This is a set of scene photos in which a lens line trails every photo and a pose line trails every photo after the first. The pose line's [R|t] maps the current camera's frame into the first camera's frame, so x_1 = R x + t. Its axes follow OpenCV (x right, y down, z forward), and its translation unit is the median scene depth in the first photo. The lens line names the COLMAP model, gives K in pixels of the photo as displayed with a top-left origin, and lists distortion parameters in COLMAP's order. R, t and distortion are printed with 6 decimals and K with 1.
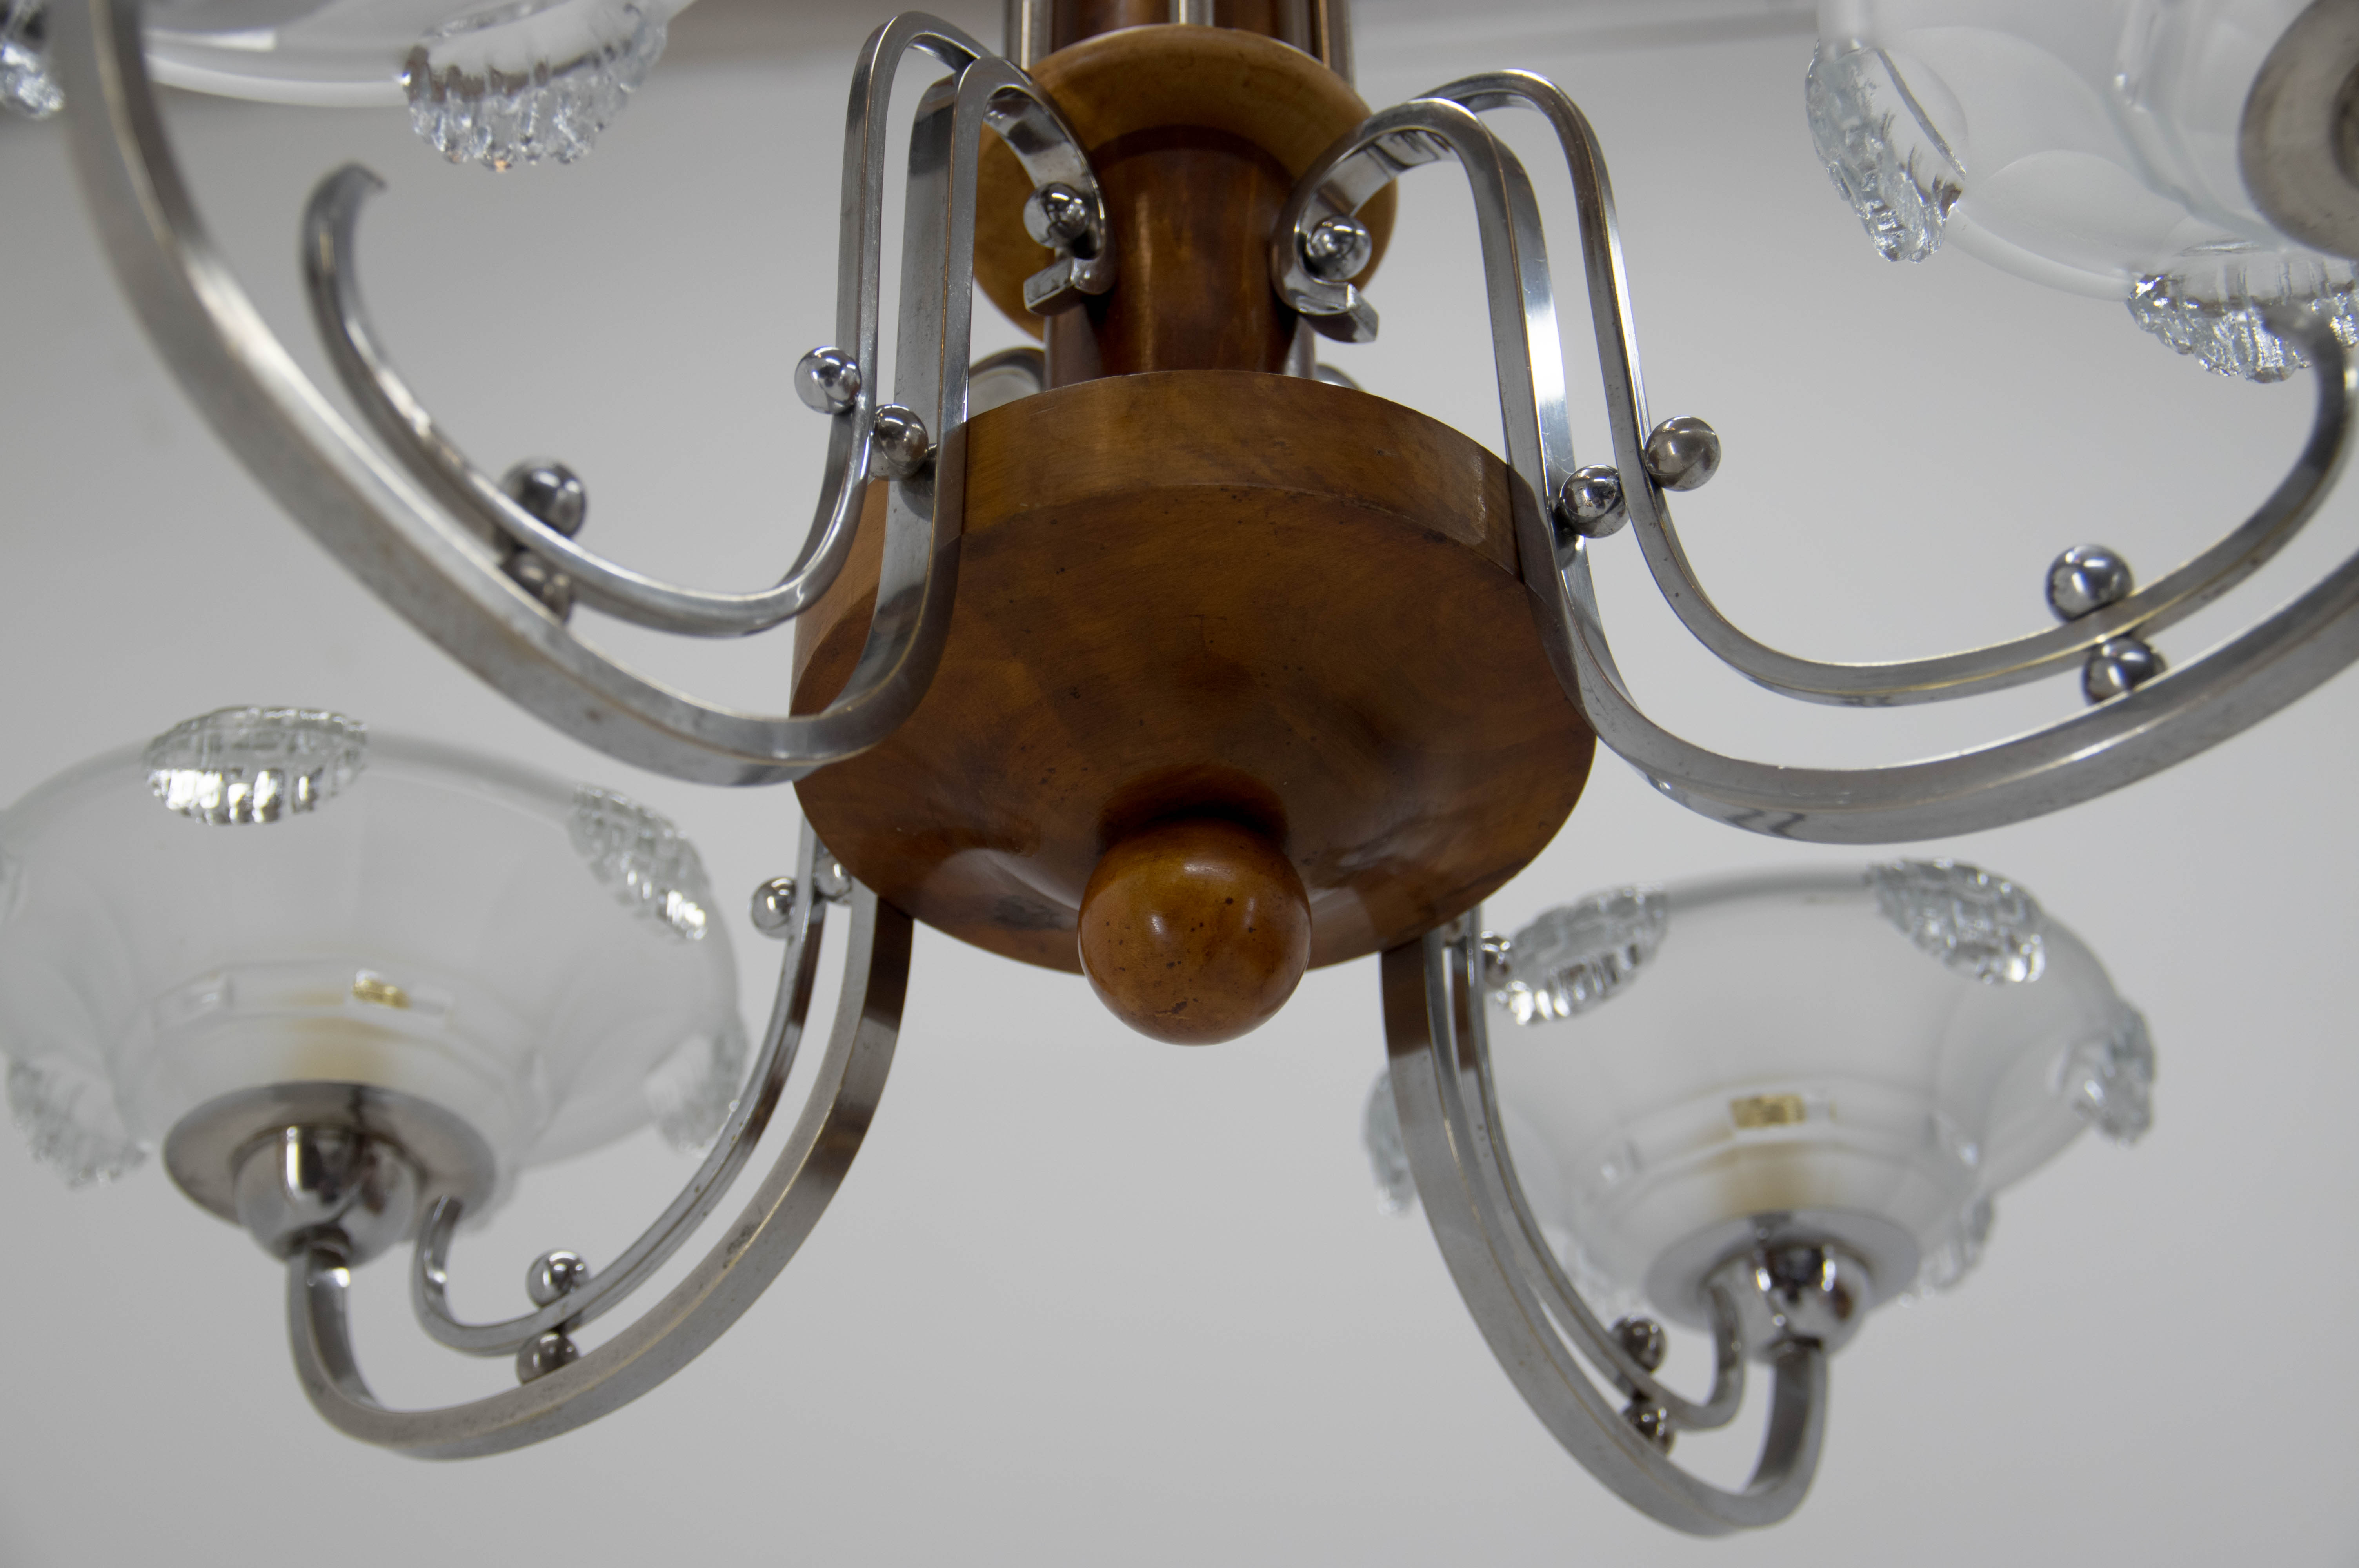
lens RADIAL K [[3223.0, 0, 1198.1], [0, 3223.0, 783.0], [0, 0, 1]] dist [-0.034101, 0.000000]
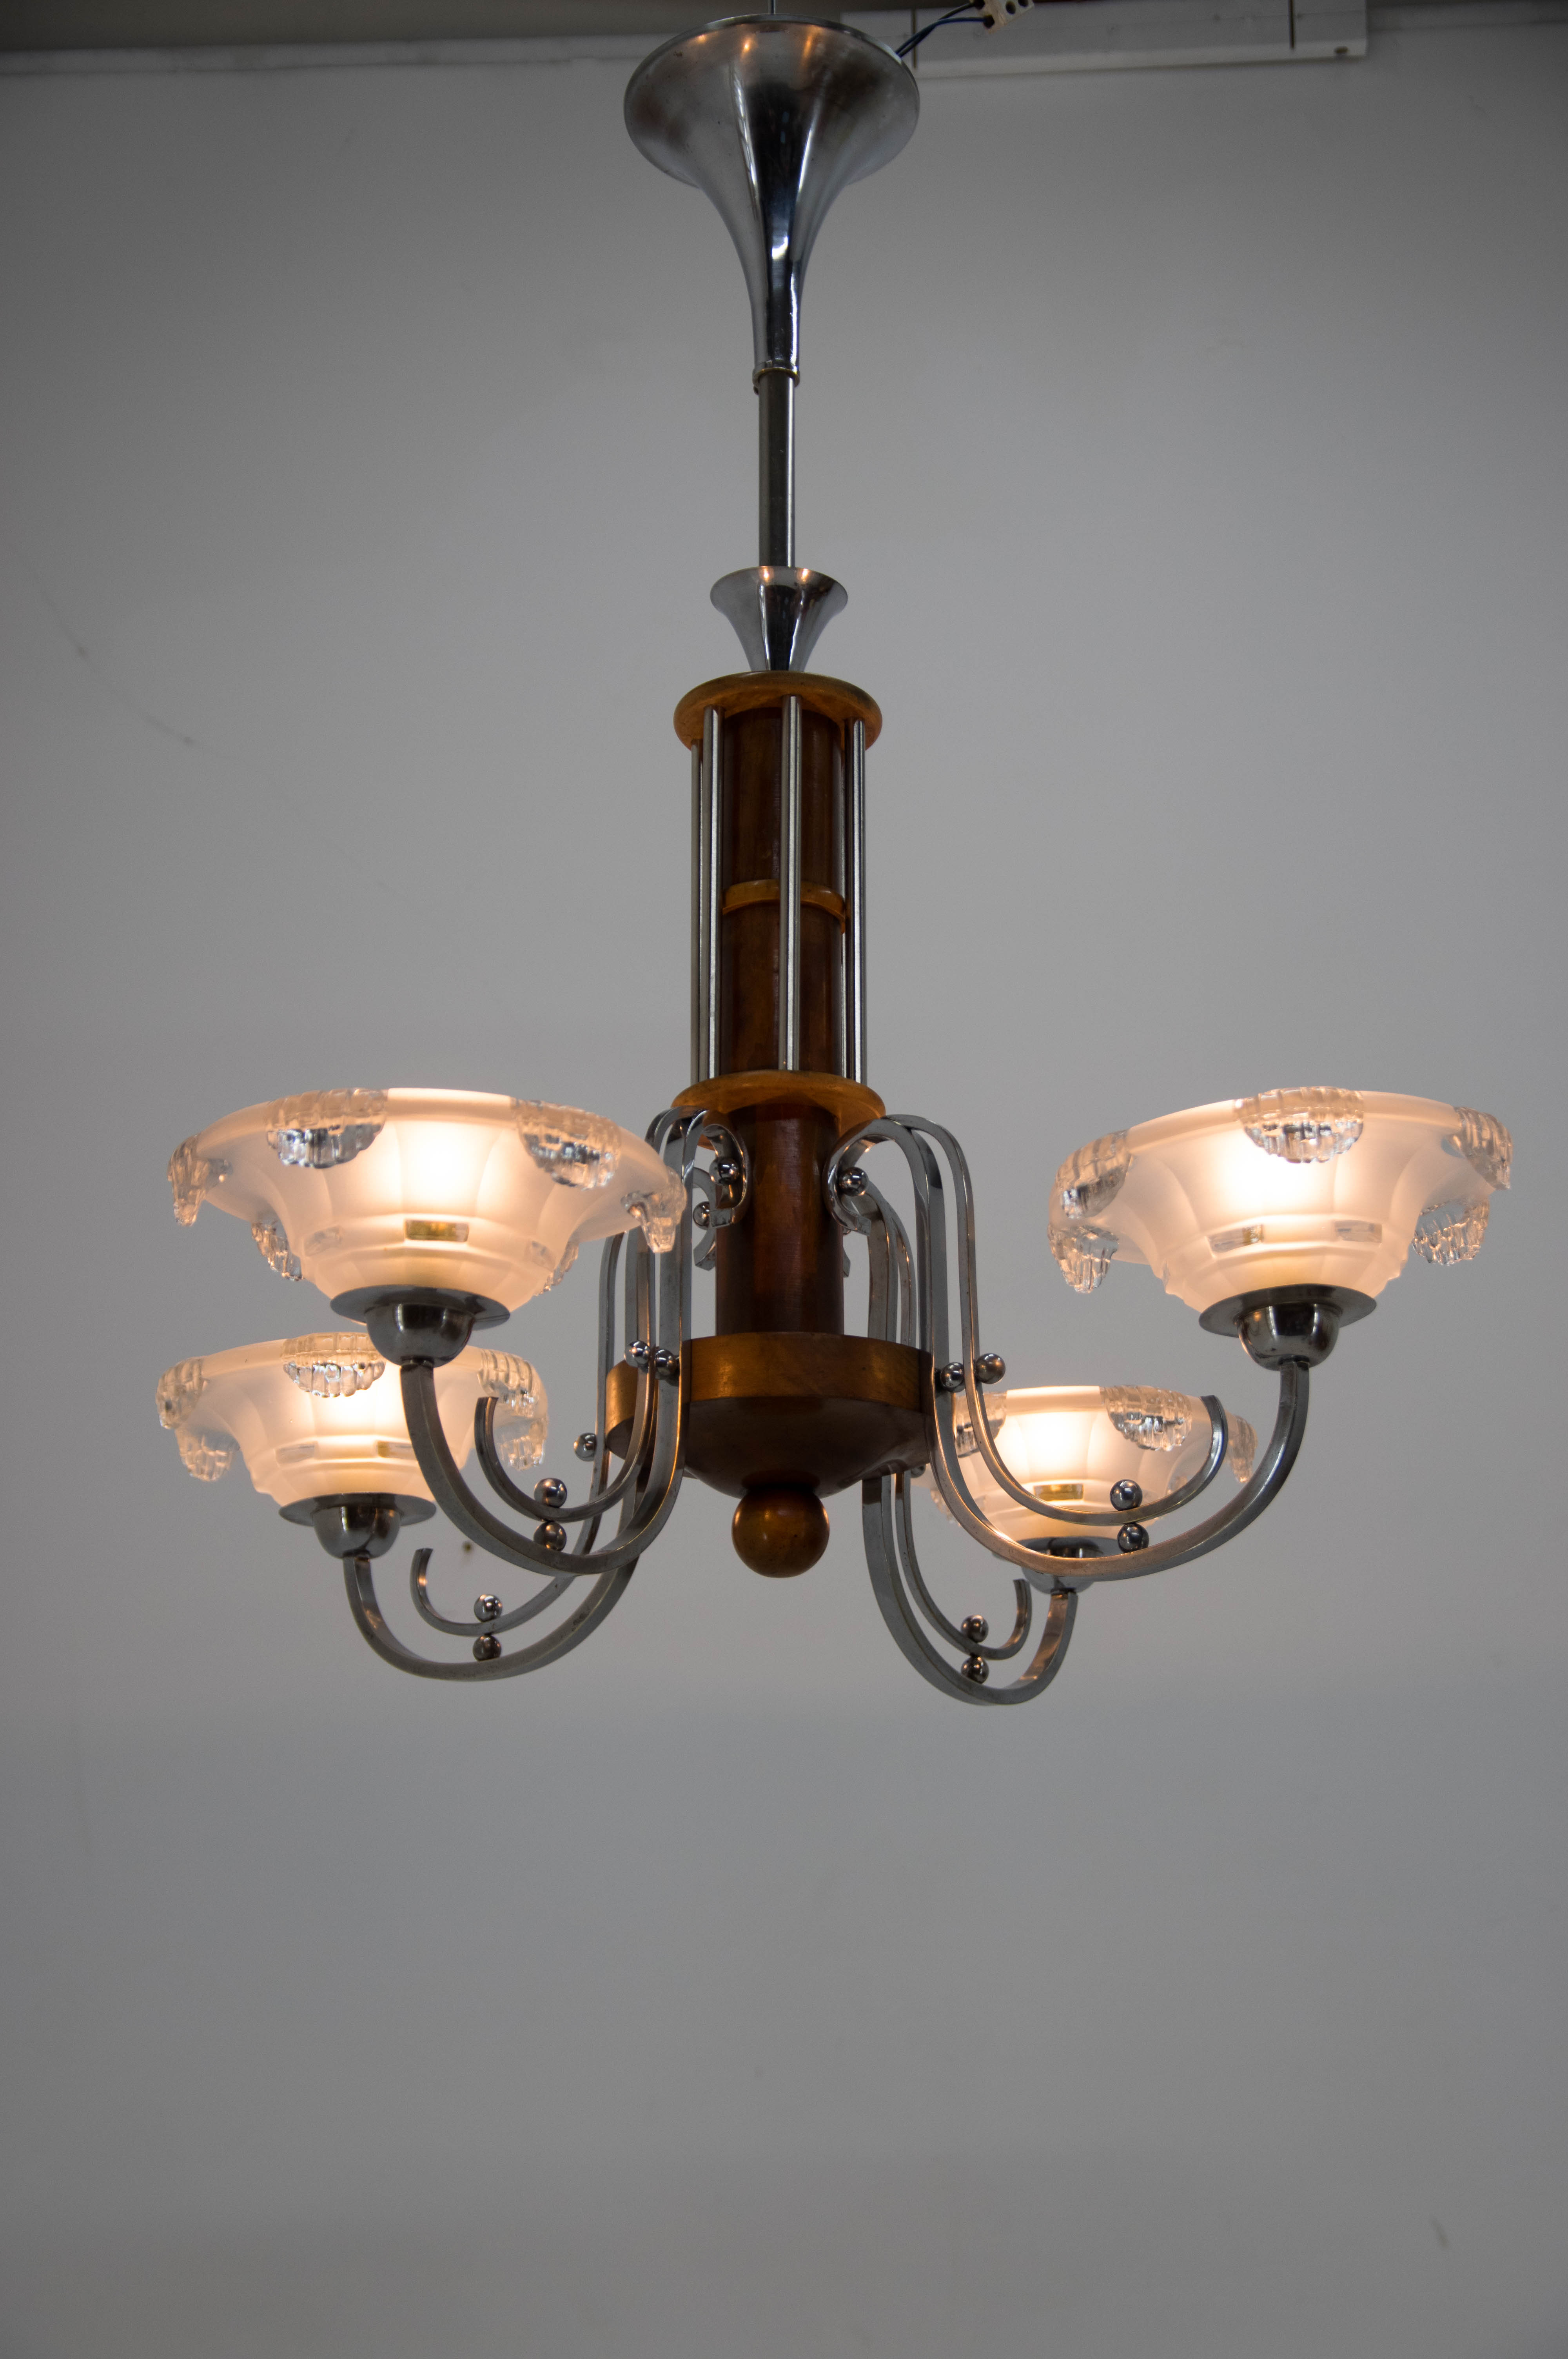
lens RADIAL K [[3908.9, 0, 793.6], [0, 3908.9, 1186.1], [0, 0, 1]] dist [0.087575, 0.000000]
pose [[0.999464, 0.024467, 0.021744, -0.054137], [-0.030277, 0.943471, 0.330068, -1.028844], [-0.012439, -0.330550, 0.943707, -1.474351]]
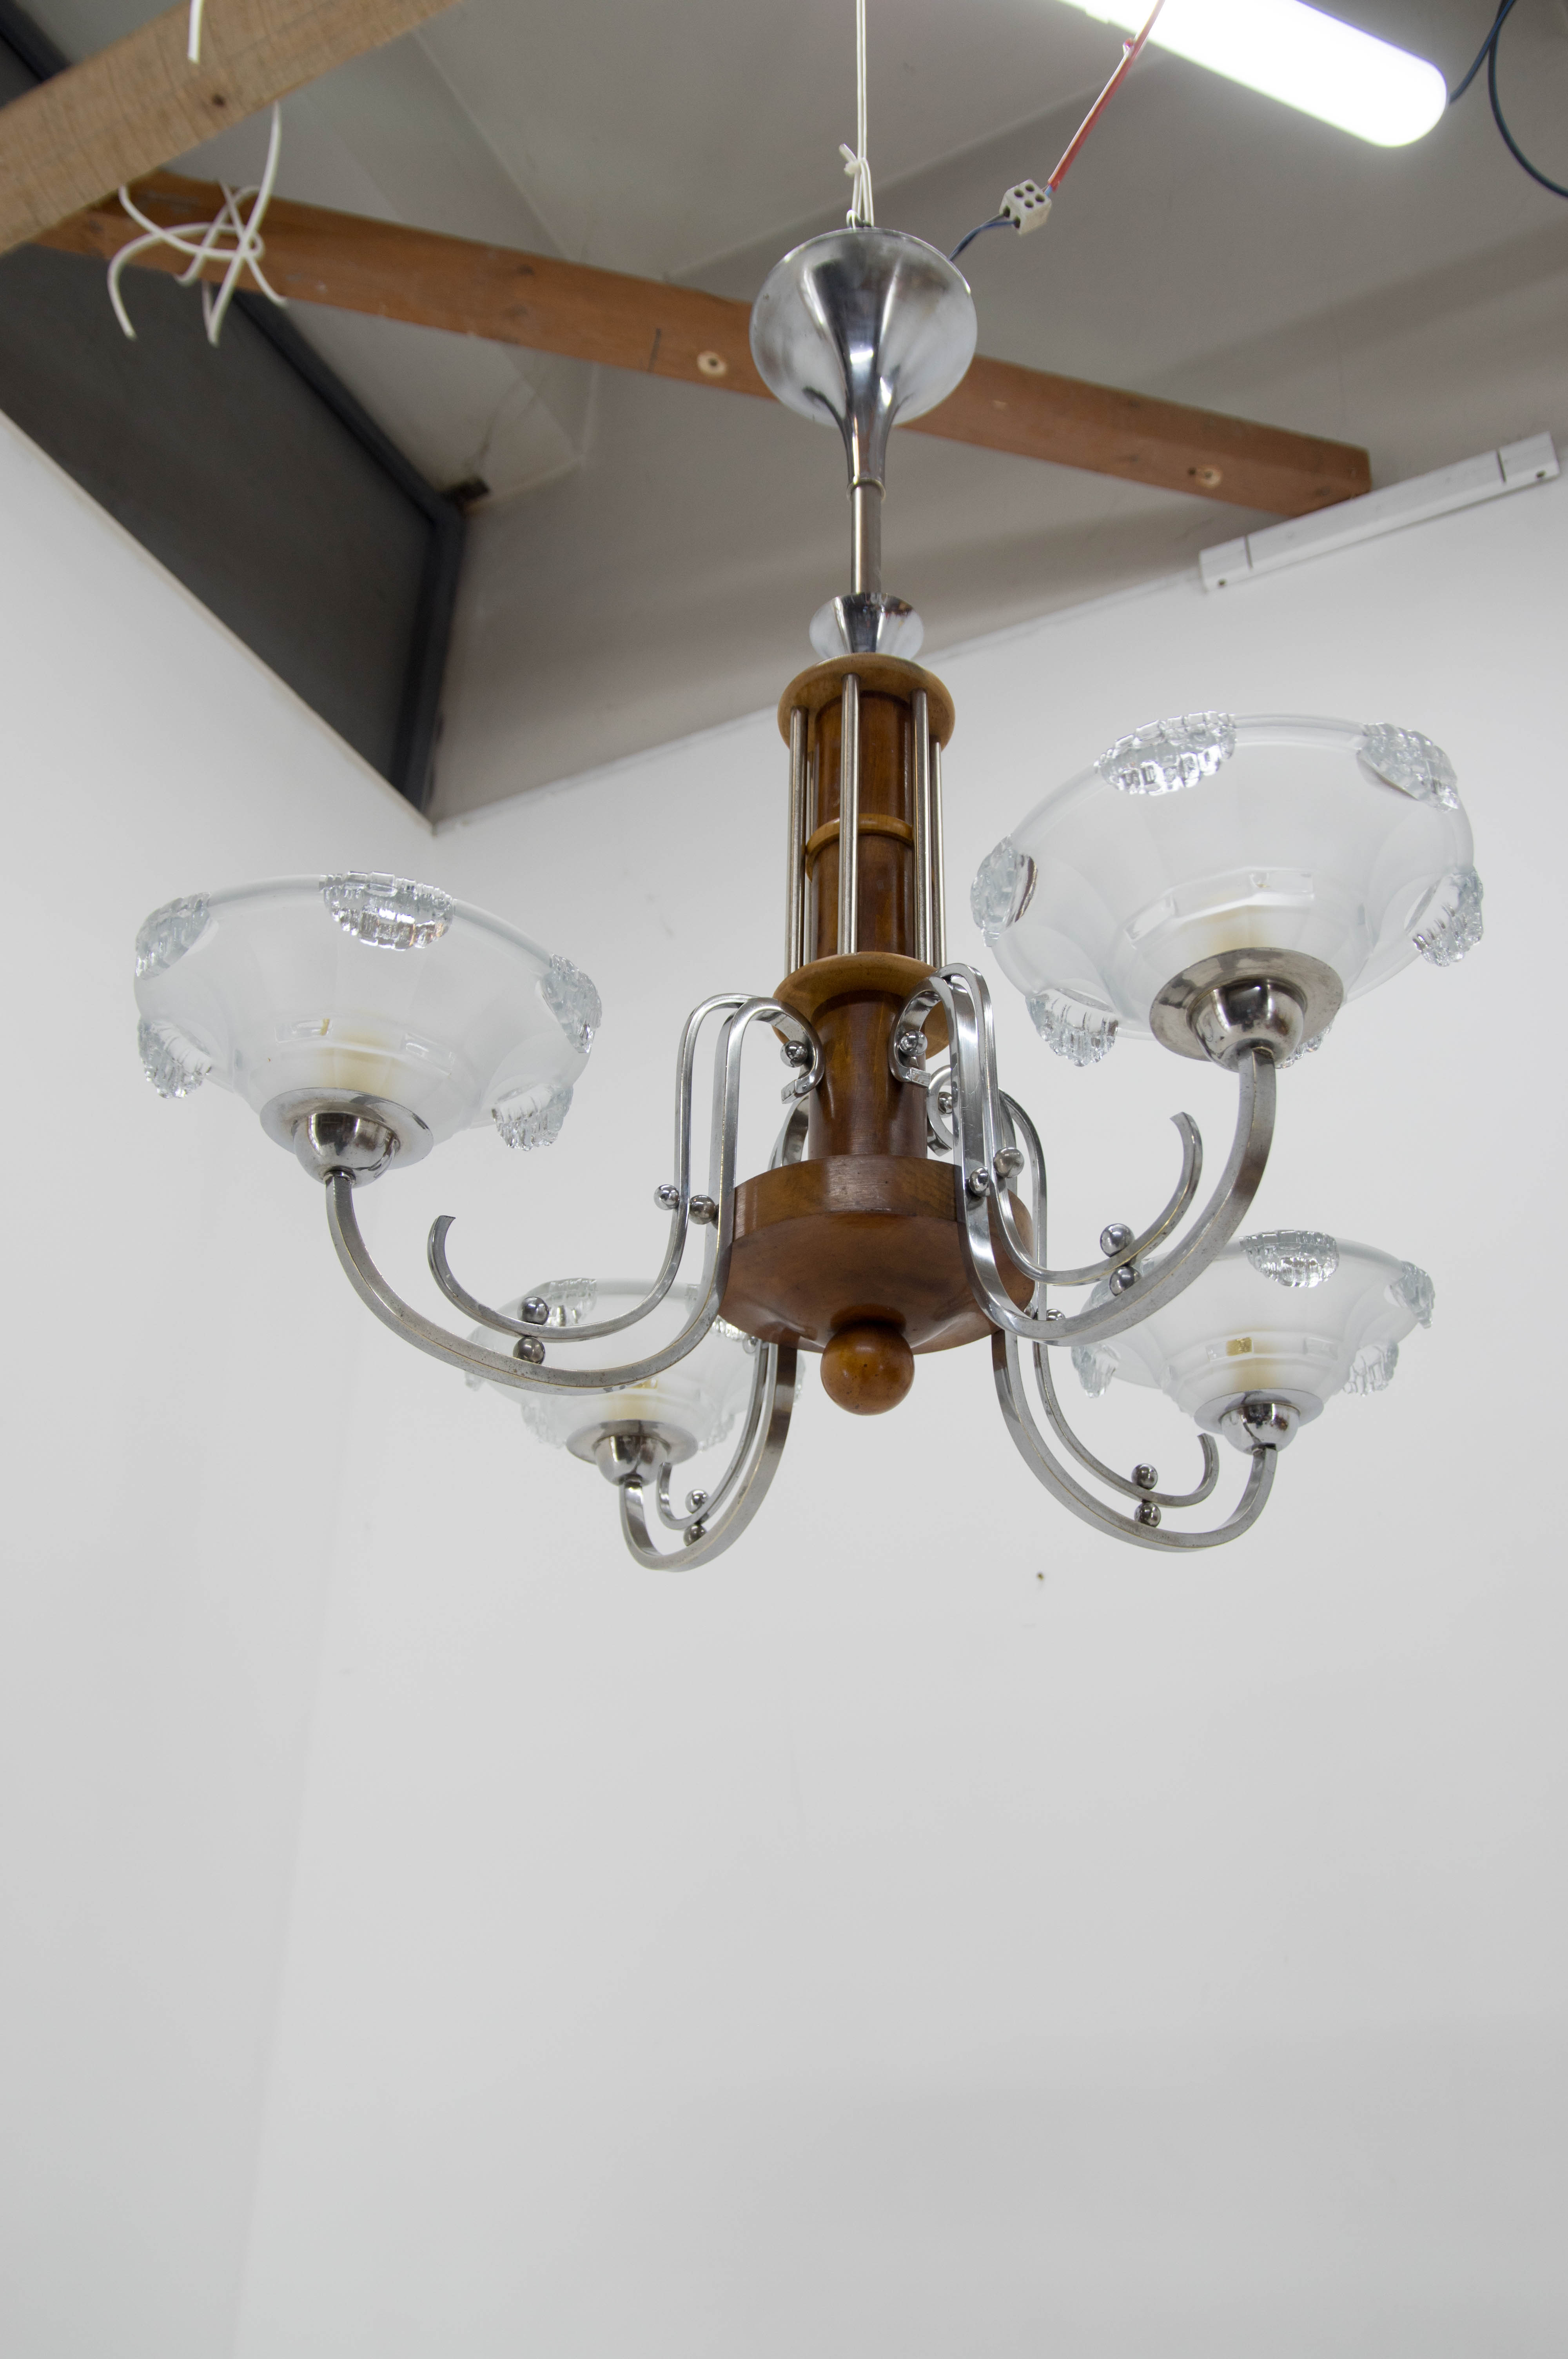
lens RADIAL K [[1966.0, 0, 768.2], [0, 1966.0, 1183.9], [0, 0, 1]] dist [-0.069856, 0.009805]
pose [[0.921278, -0.147897, -0.359685, 0.440022], [0.199638, 0.973559, 0.111029, -0.246113], [0.333753, -0.174095, 0.926445, -0.356288]]
